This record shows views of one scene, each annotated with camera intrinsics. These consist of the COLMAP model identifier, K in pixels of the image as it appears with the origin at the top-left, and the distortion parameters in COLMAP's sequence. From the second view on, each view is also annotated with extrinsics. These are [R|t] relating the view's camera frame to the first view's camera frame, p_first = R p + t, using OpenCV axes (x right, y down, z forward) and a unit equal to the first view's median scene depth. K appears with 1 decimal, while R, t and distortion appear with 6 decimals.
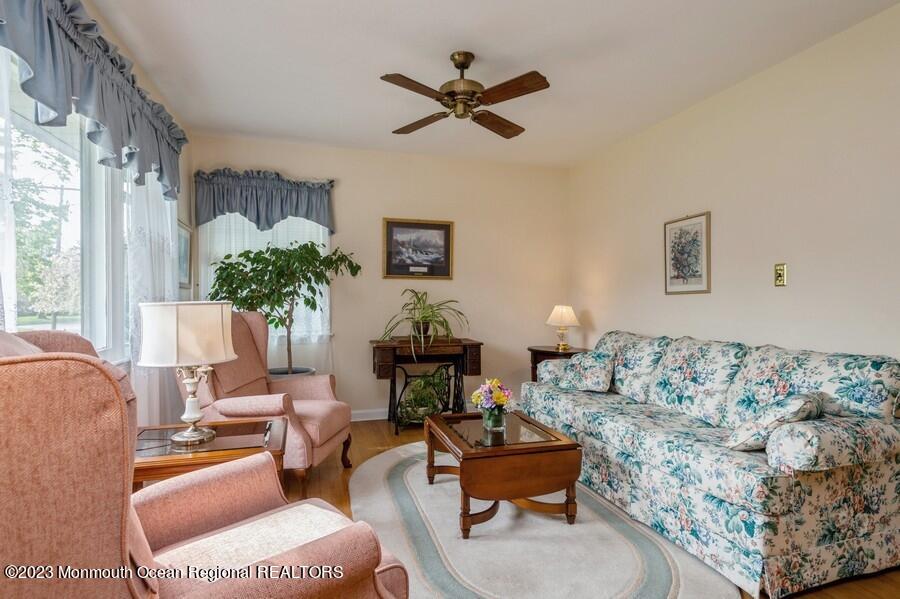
lens RADIAL K [[475.2, 0, 451.5], [0, 475.2, 305.2], [0, 0, 1]] dist [0.003309, -0.002445]
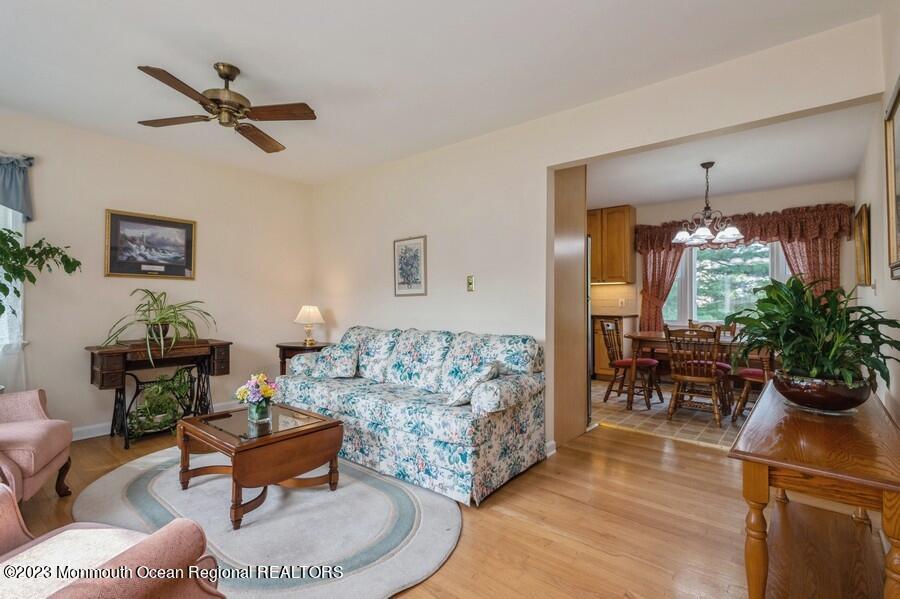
lens RADIAL K [[424.3, 0, 449.9], [0, 424.3, 294.9], [0, 0, 1]] dist [-0.003382, 0.000136]
pose [[0.824532, 0.007586, 0.565764, -0.096411], [0.006058, 0.999734, -0.022234, 0.000080], [-0.565782, 0.021760, 0.824268, -0.036113]]
